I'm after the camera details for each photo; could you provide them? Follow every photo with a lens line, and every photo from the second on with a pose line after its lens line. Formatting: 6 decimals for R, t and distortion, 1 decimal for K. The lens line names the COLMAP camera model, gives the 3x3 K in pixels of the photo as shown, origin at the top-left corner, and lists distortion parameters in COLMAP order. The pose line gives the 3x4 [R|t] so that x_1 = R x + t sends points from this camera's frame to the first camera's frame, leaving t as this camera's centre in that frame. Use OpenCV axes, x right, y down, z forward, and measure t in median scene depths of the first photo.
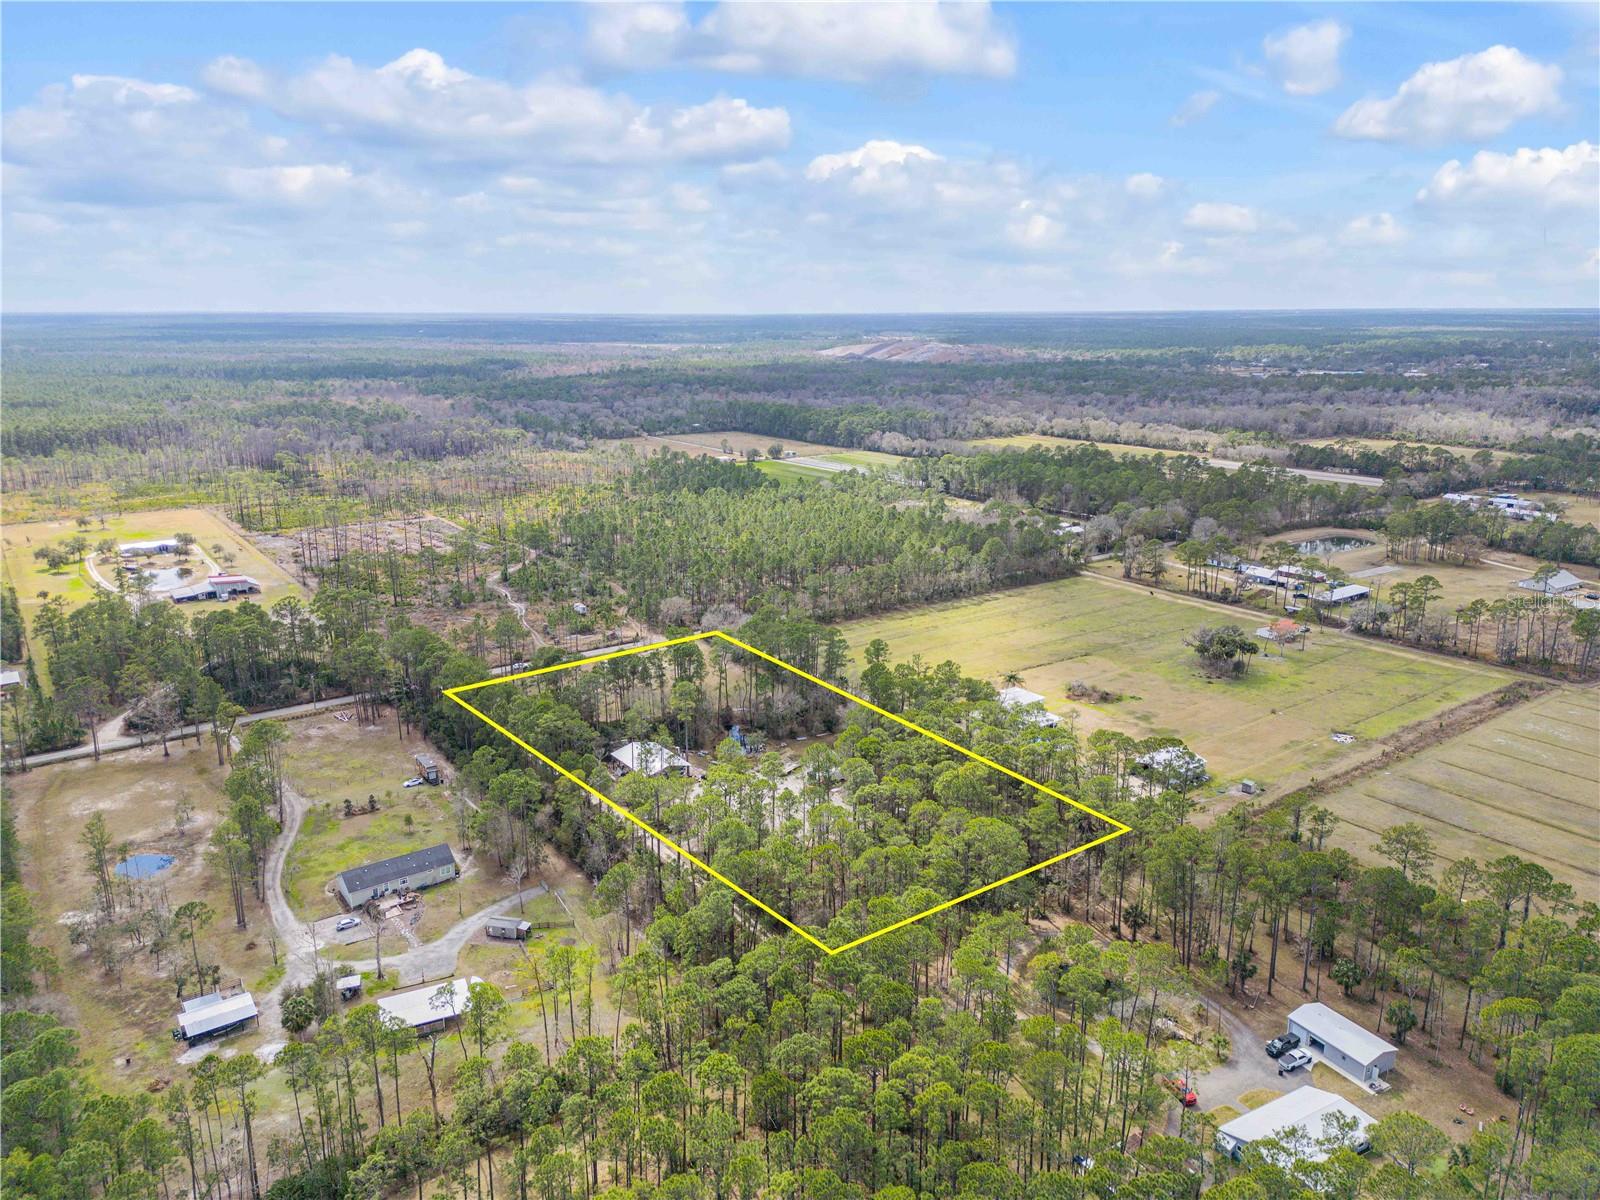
lens RADIAL K [[1119.8, 0, 800.0], [0, 1119.8, 600.0], [0, 0, 1]] dist [0.101569, -0.105478]
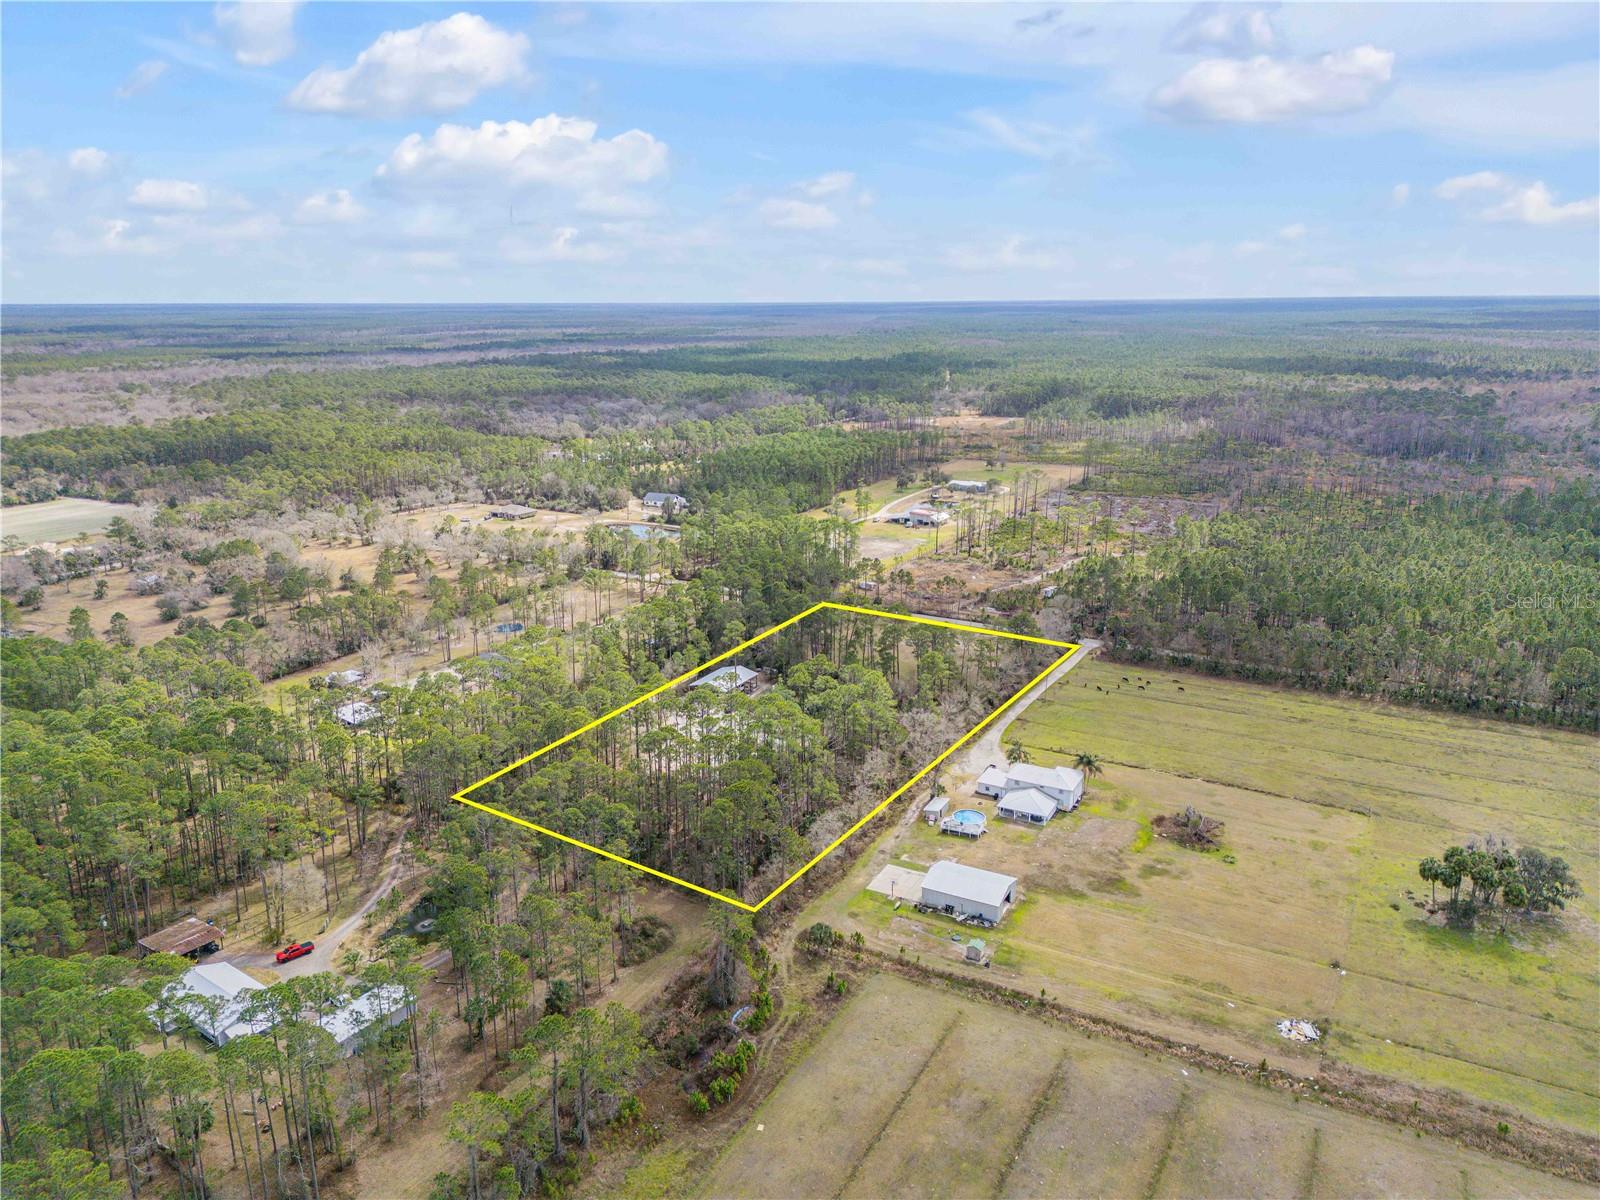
lens RADIAL K [[1119.8, 0, 800.0], [0, 1119.8, 600.0], [0, 0, 1]] dist [0.101569, -0.105478]
pose [[0.422263, 0.235955, -0.875225, 0.773013], [-0.223800, 0.962775, 0.151583, -0.114380], [0.878412, 0.131868, 0.459351, 0.443856]]
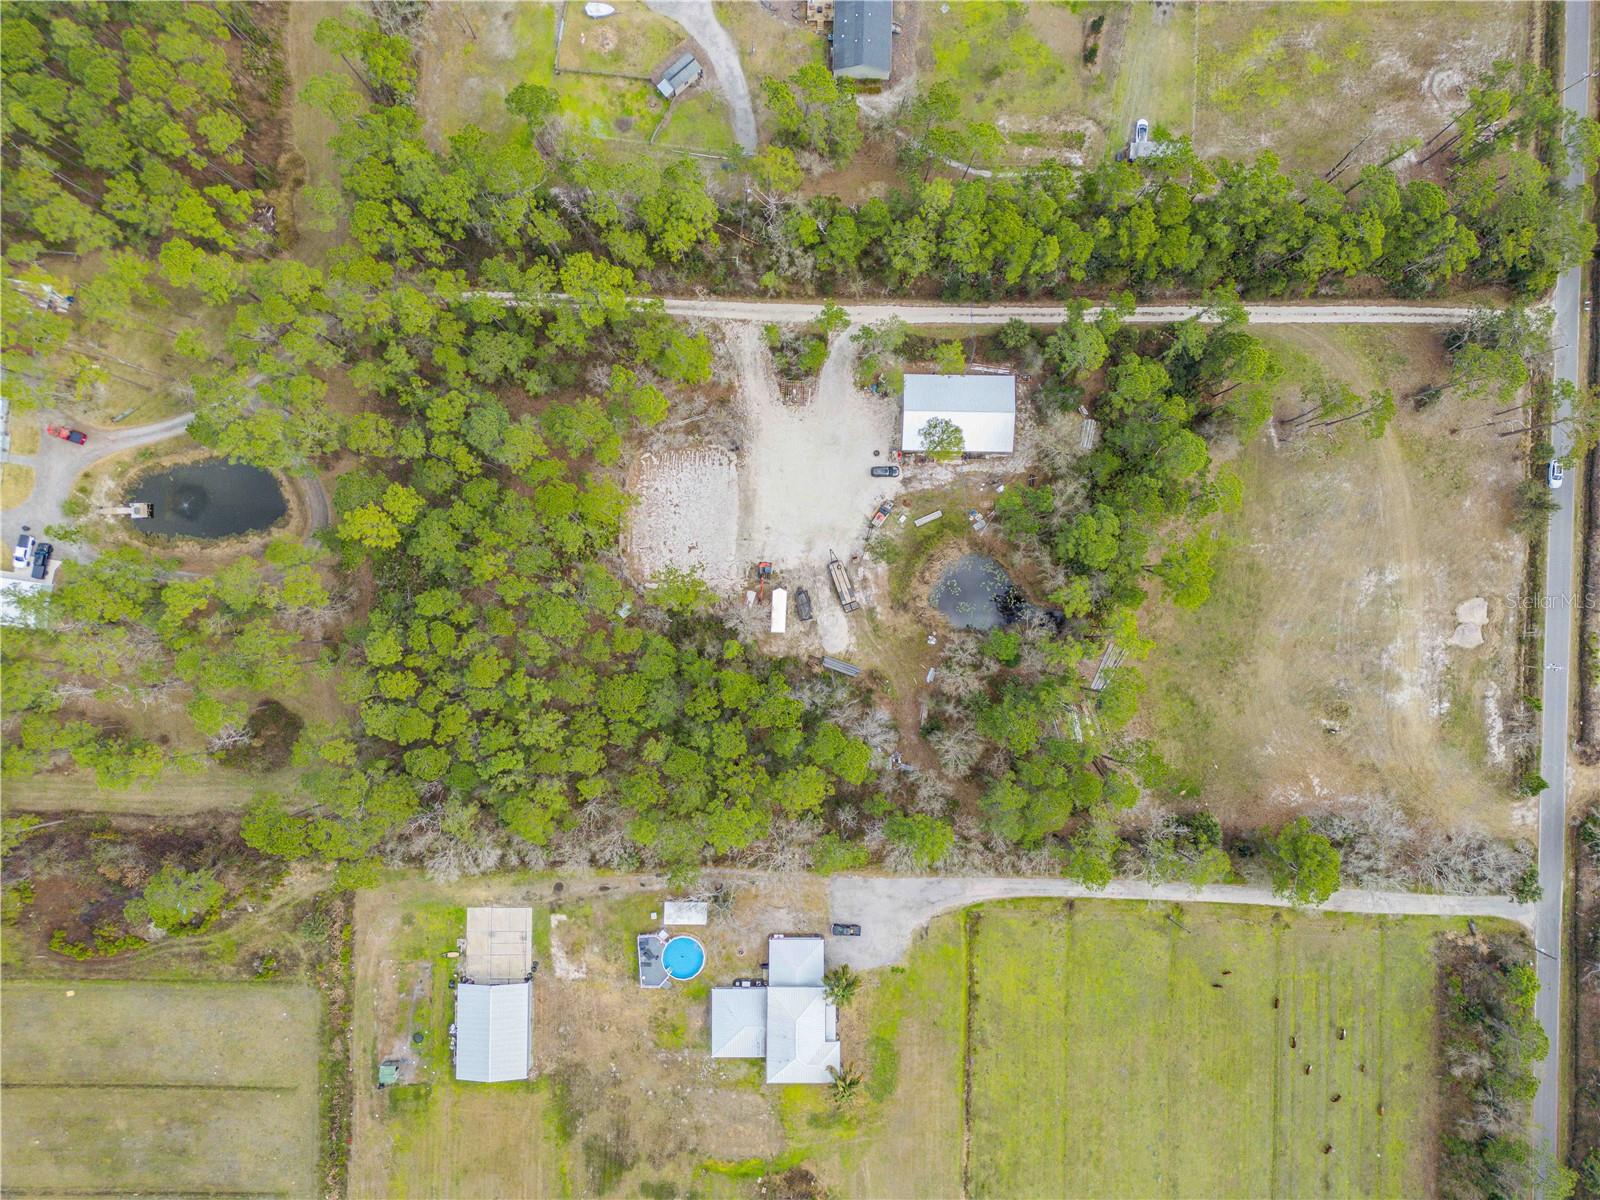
lens RADIAL K [[1119.8, 0, 804.8], [0, 1119.8, 606.3], [0, 0, 1]] dist [0.066457, -0.051816]
pose [[-0.604415, 0.796659, -0.004099, 0.014987], [-0.204936, -0.150506, 0.967135, -0.428039], [0.769860, 0.585391, 0.254232, 0.706022]]
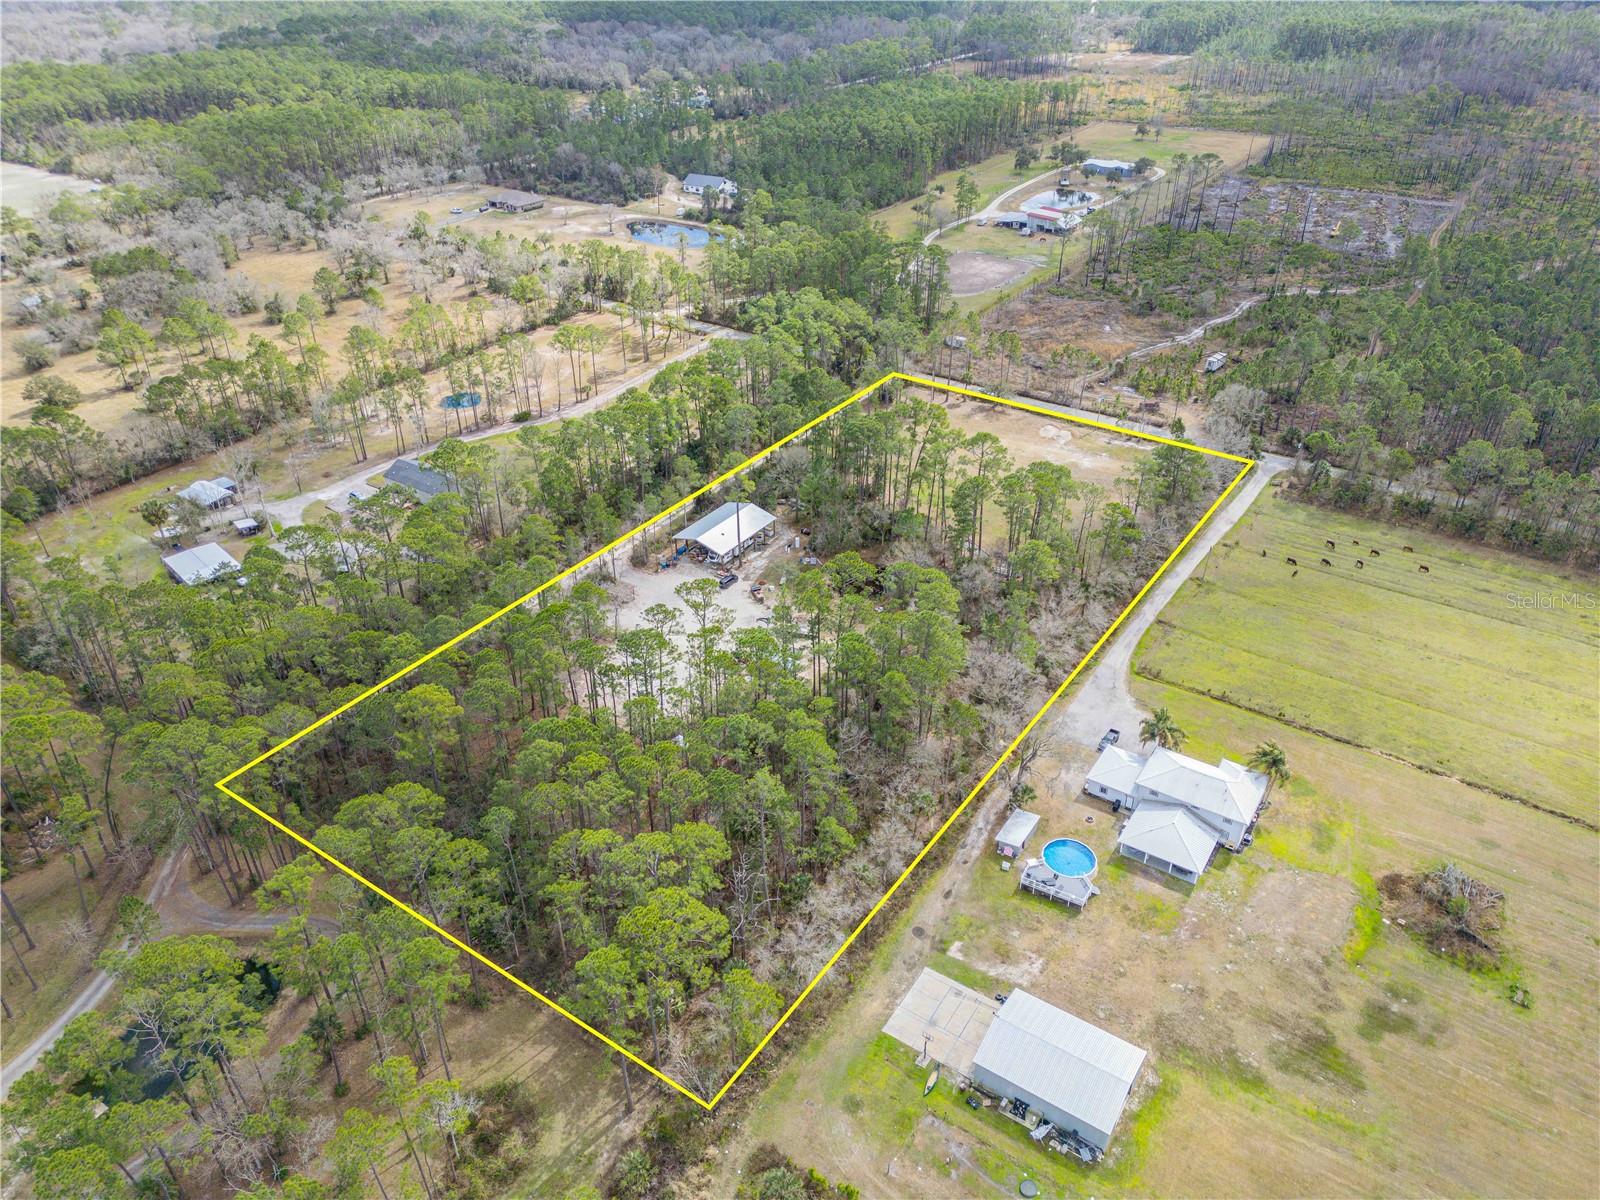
lens RADIAL K [[1119.8, 0, 804.8], [0, 1119.8, 606.3], [0, 0, 1]] dist [0.066457, -0.051816]
pose [[0.338218, 0.505264, -0.793925, 0.472574], [-0.230412, 0.862426, 0.450702, -0.158366], [0.912425, 0.030494, 0.408107, 0.618223]]
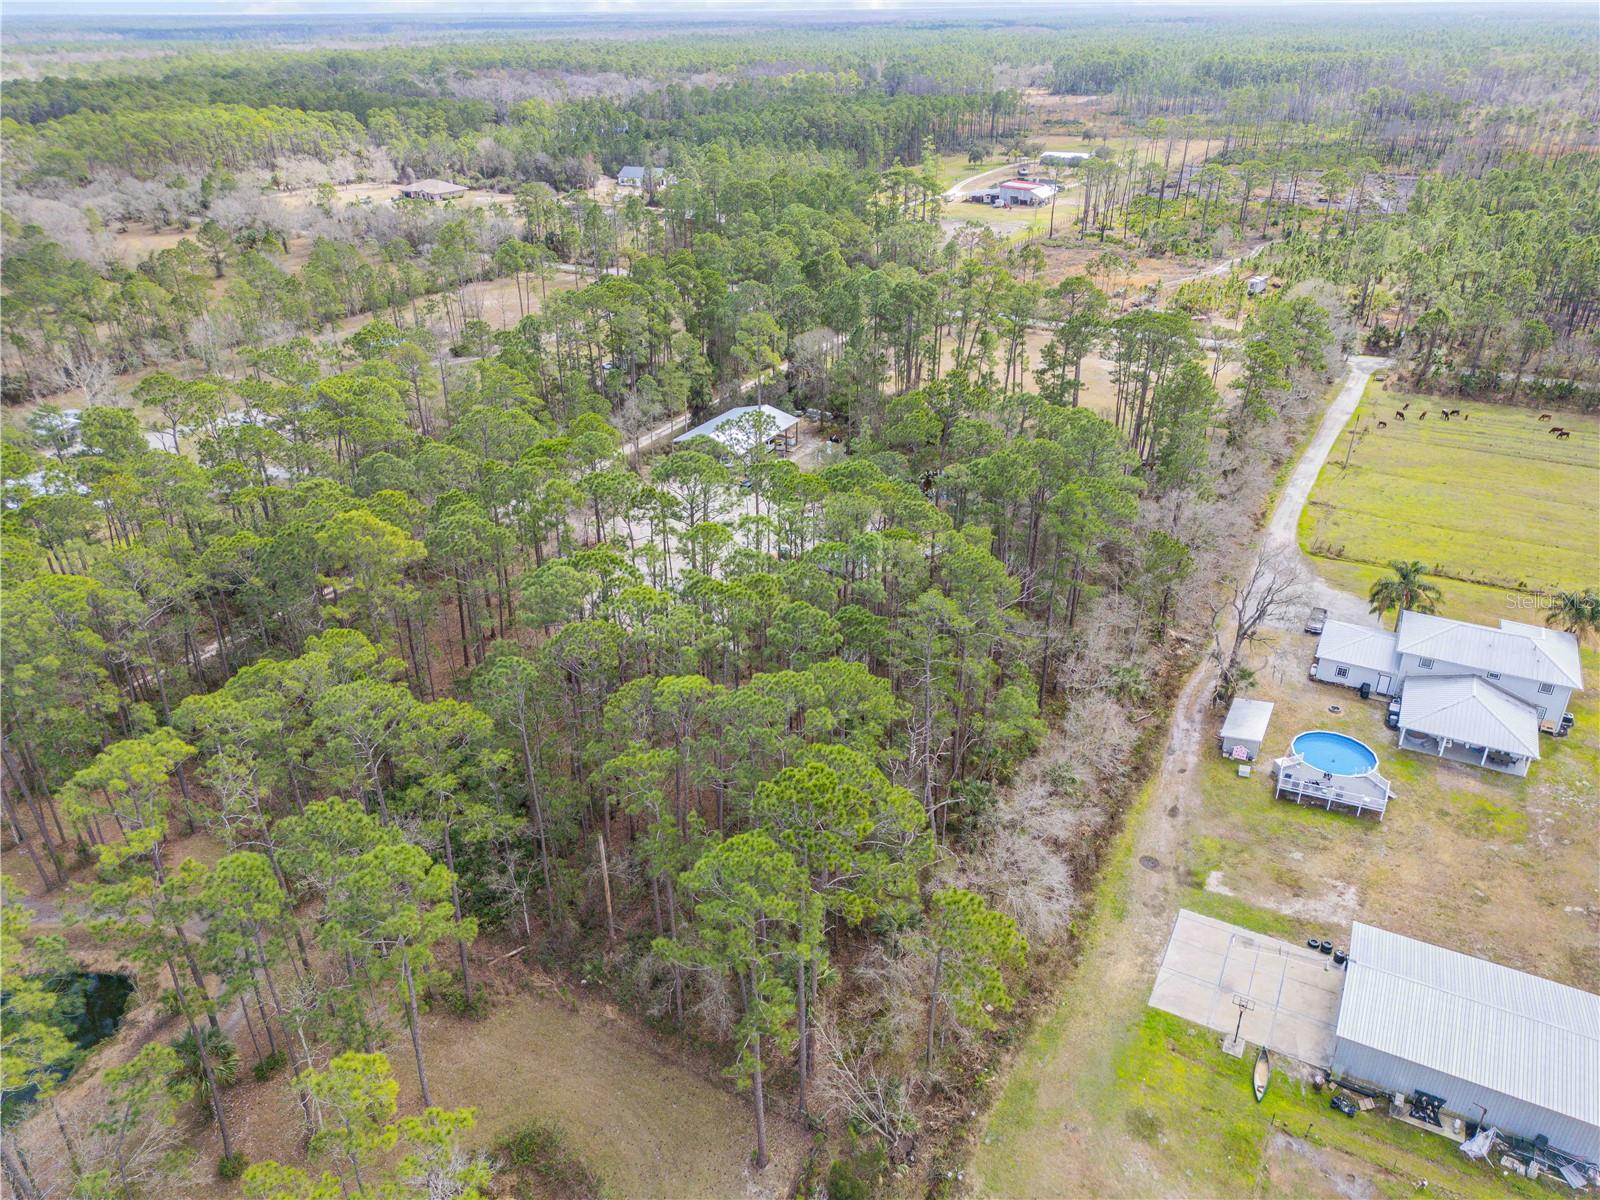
lens RADIAL K [[1119.8, 0, 804.8], [0, 1119.8, 606.3], [0, 0, 1]] dist [0.066457, -0.051816]
pose [[0.418906, 0.422829, -0.803576, 0.369324], [-0.219288, 0.905880, 0.362345, -0.005110], [0.881153, 0.024426, 0.472200, 0.628115]]
